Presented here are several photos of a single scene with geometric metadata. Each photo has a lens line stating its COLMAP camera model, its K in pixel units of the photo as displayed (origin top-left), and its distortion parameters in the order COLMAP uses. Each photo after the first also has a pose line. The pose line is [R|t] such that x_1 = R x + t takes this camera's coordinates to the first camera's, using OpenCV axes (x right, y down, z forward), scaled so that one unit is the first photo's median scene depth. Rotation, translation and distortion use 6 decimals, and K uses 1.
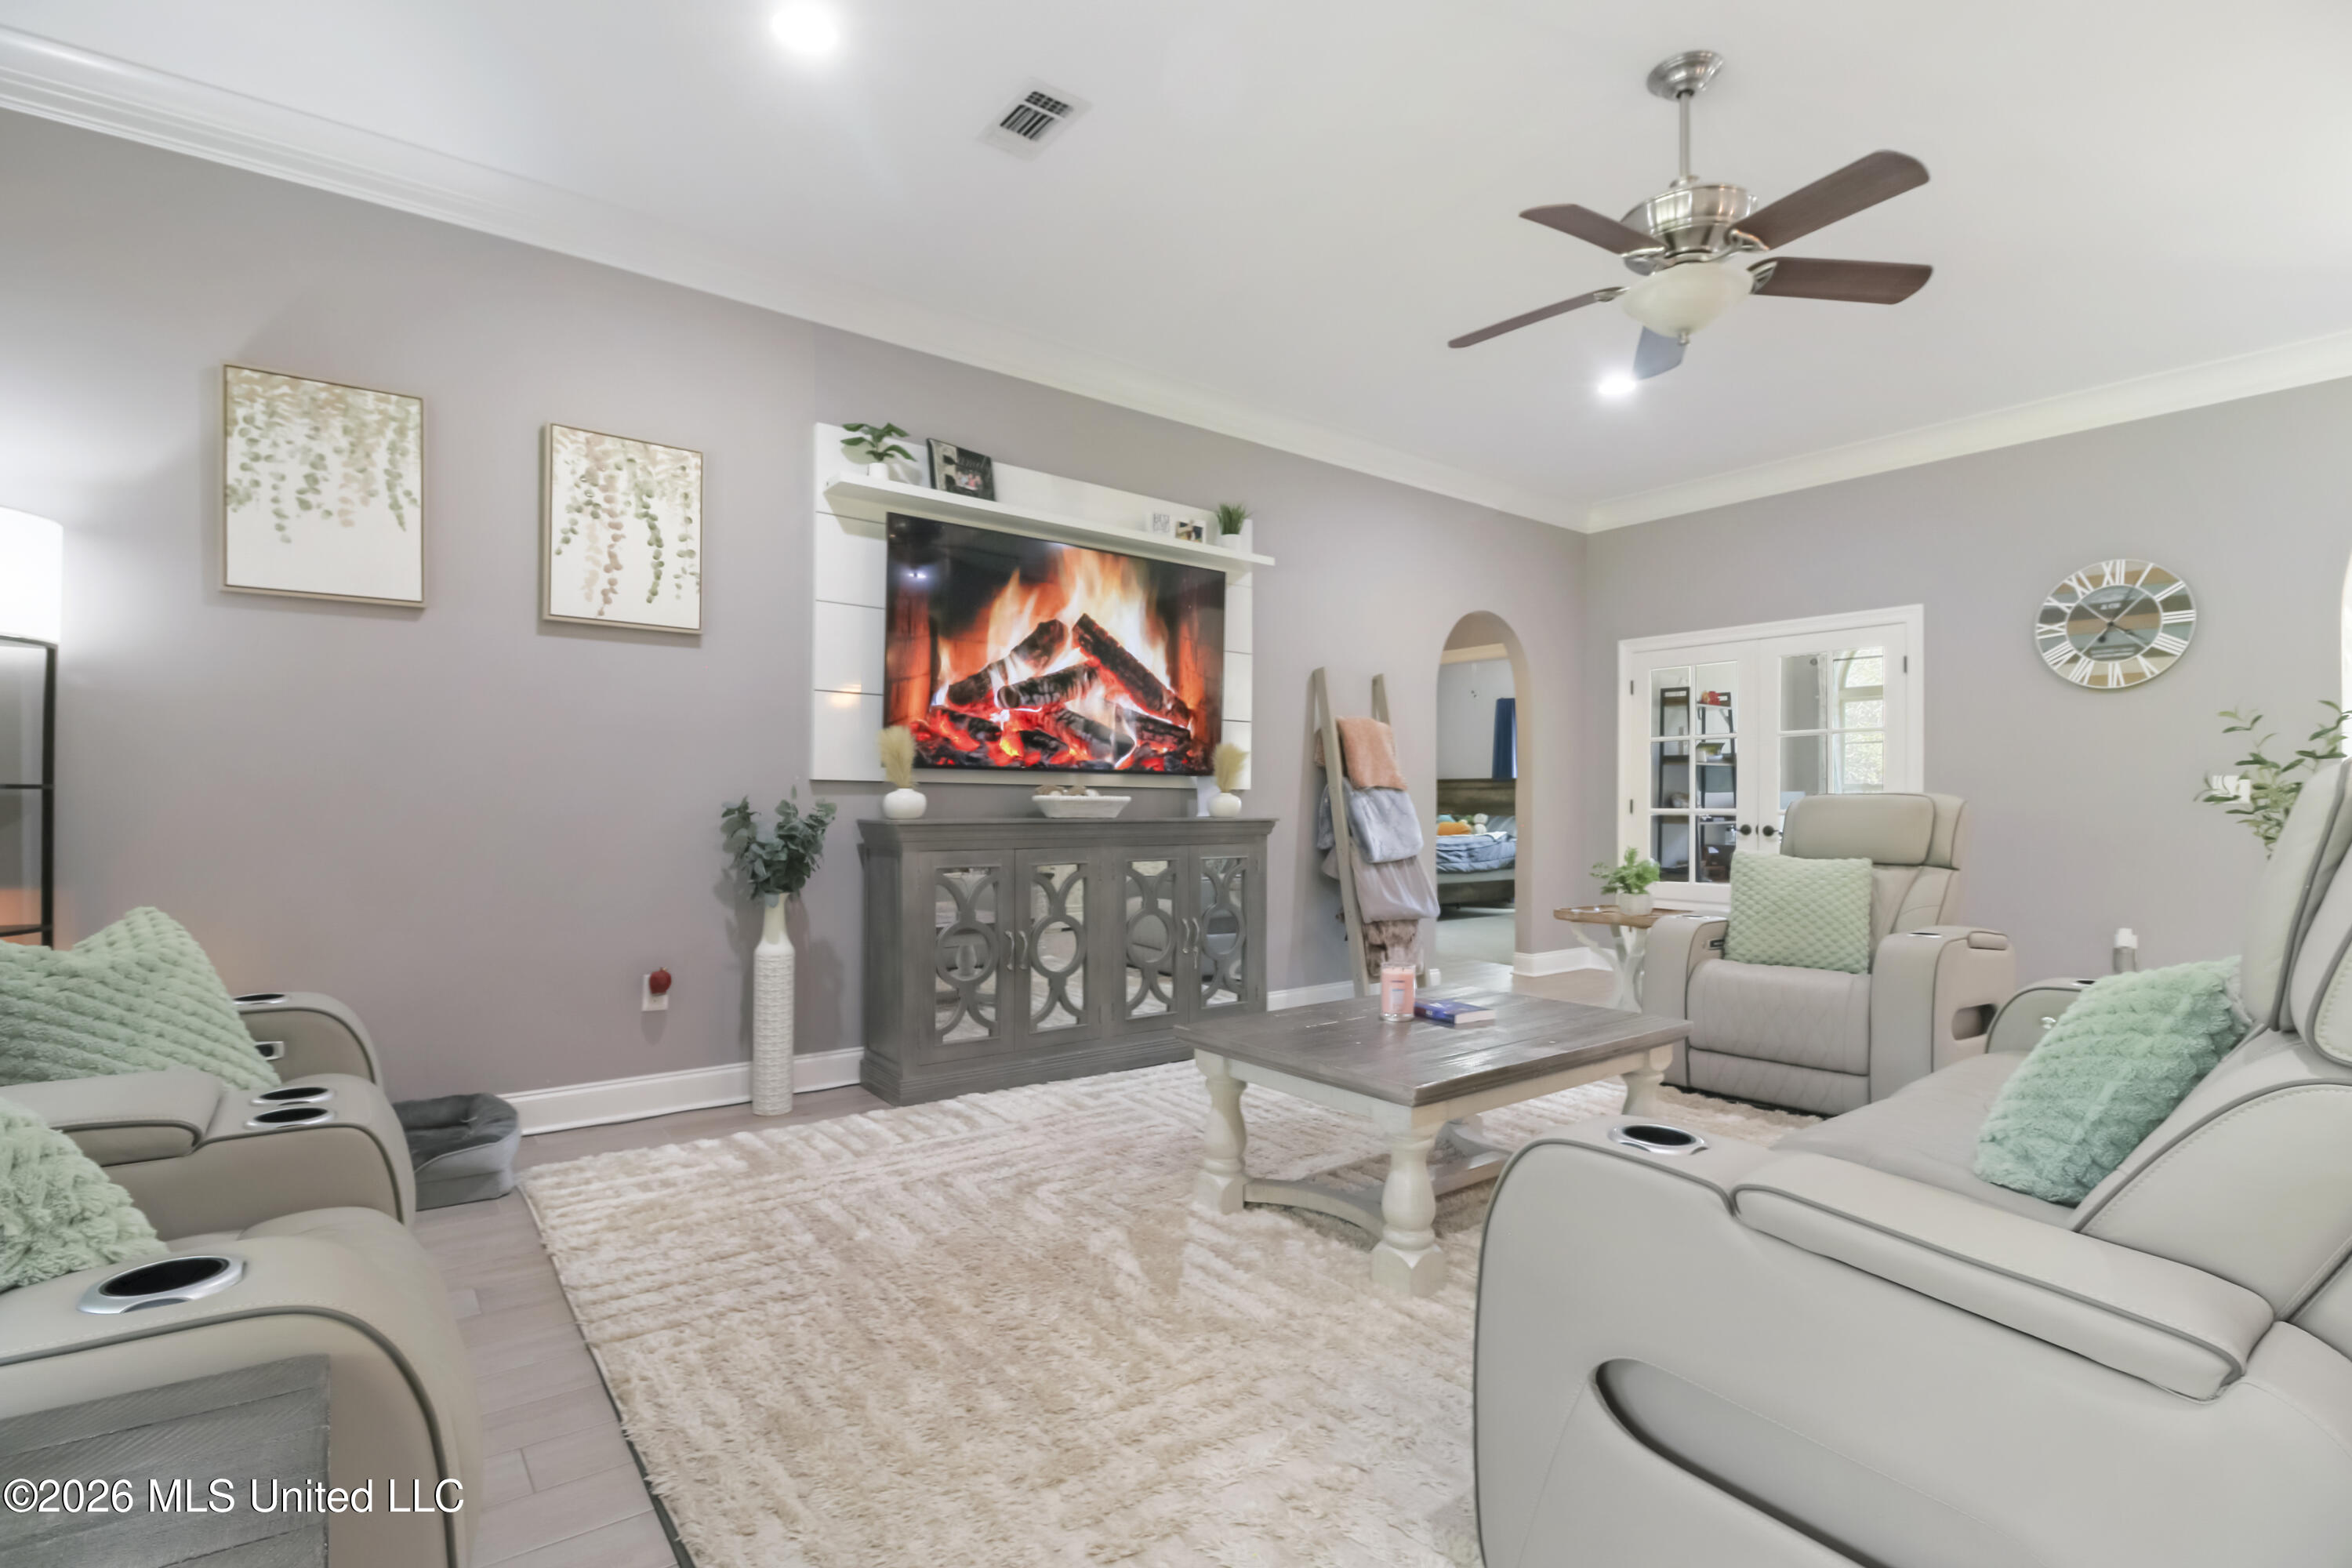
lens RADIAL K [[1084.1, 0, 1168.0], [0, 1084.1, 803.9], [0, 0, 1]] dist [-0.002580, -0.000355]
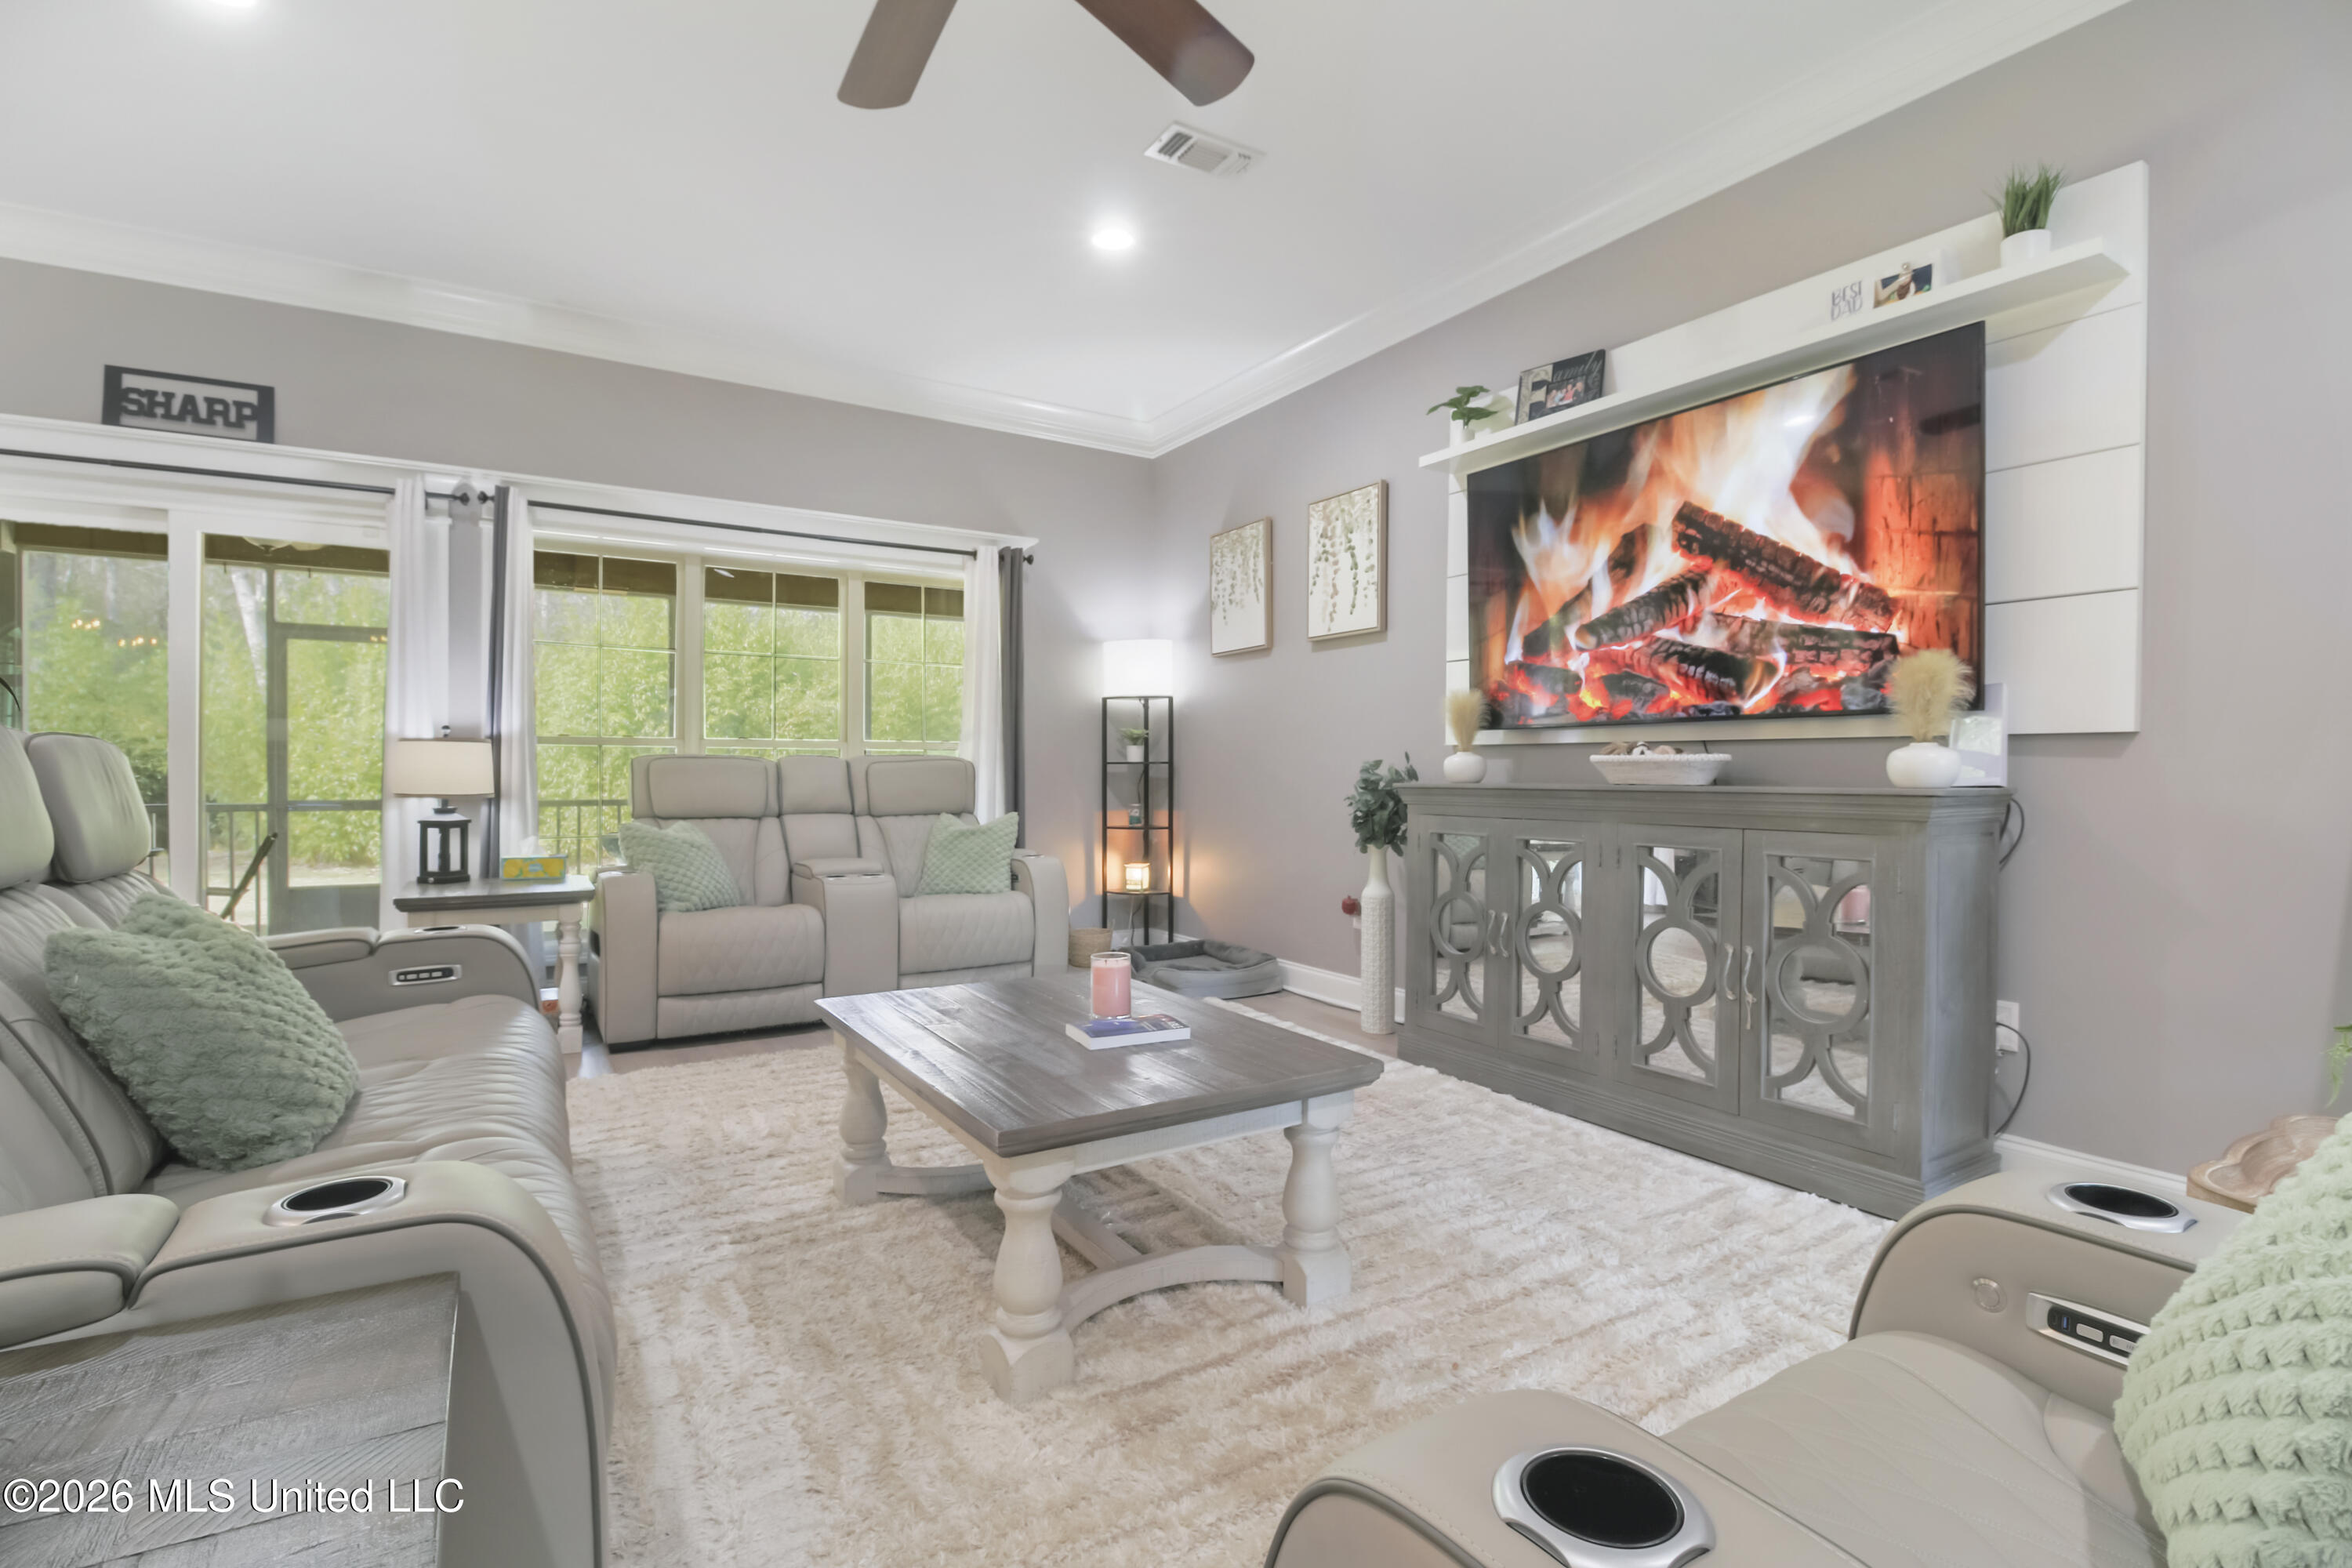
lens RADIAL K [[1097.2, 0, 1176.0], [0, 1097.2, 784.0], [0, 0, 1]] dist [0.000497, -0.000190]
pose [[-0.093381, 0.001781, -0.995629, 0.708884], [-0.006850, 0.999974, 0.002432, 0.013326], [0.995607, 0.007047, -0.093366, 0.761355]]
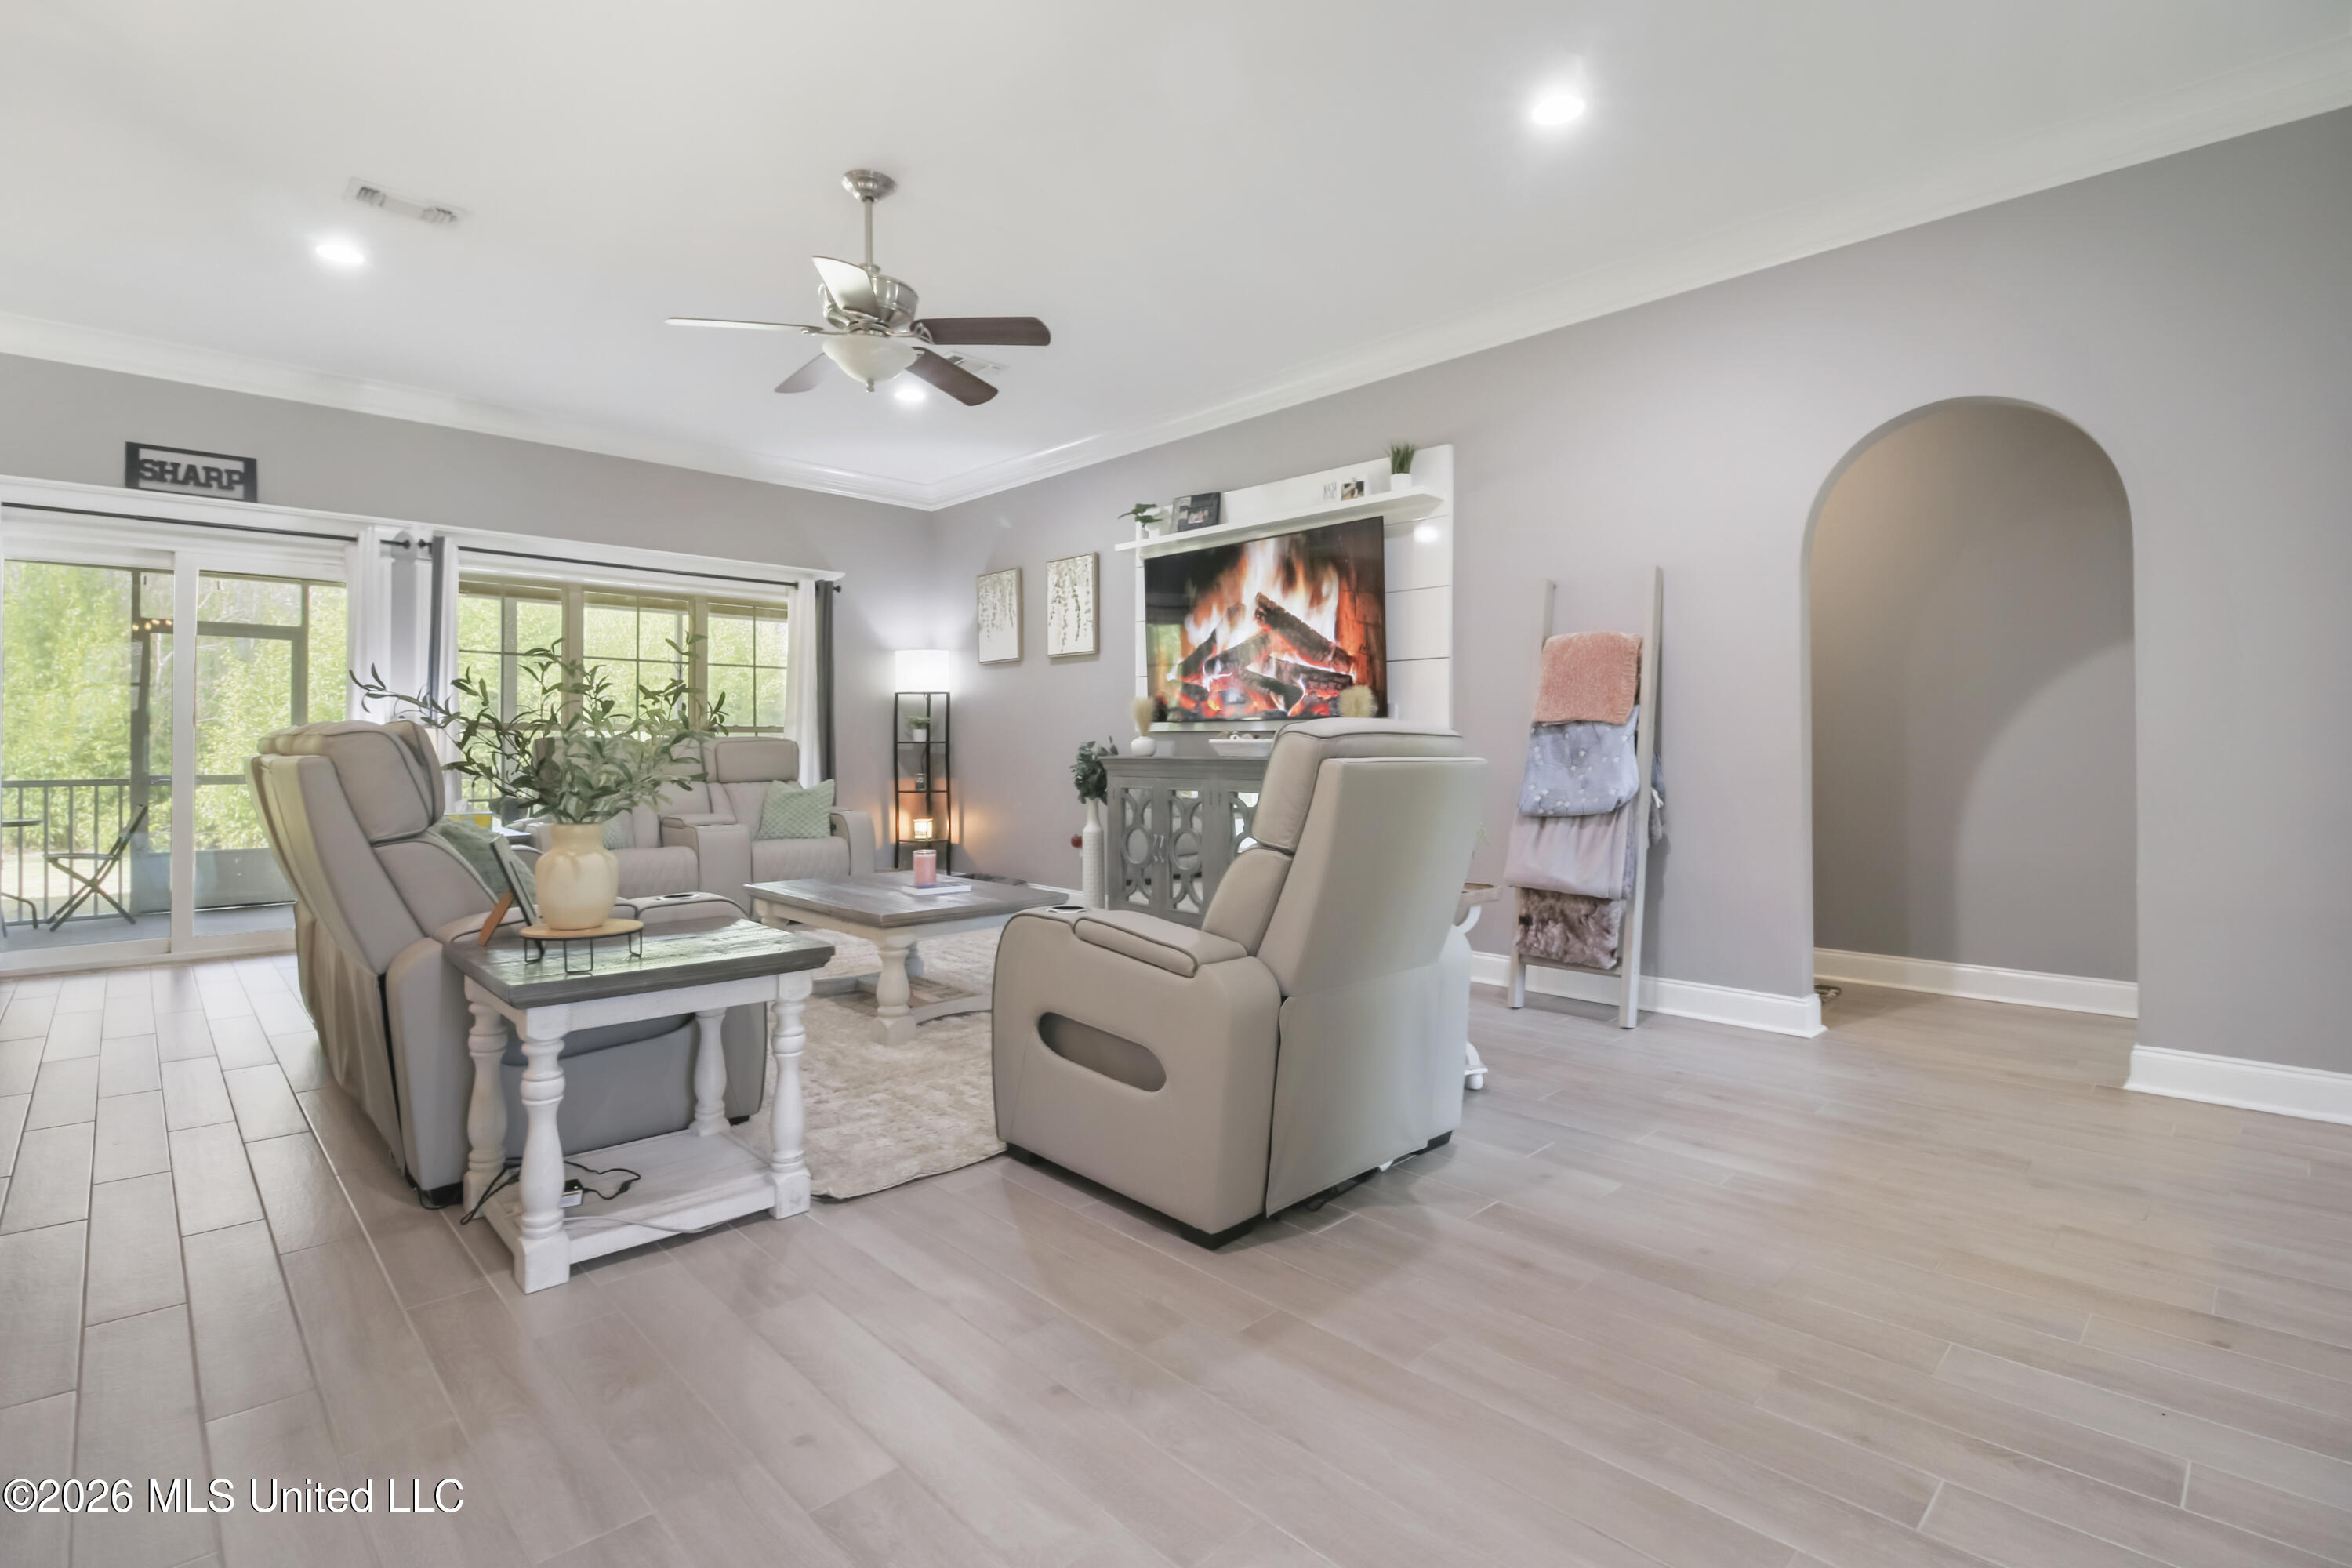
lens RADIAL K [[1105.1, 0, 1176.0], [0, 1105.1, 784.0], [0, 0, 1]] dist [-0.009388, -0.000537]
pose [[0.116445, 0.022619, -0.992940, 1.223311], [-0.003319, 0.999744, 0.022384, 0.016831], [0.993192, 0.000689, 0.116490, 0.789538]]
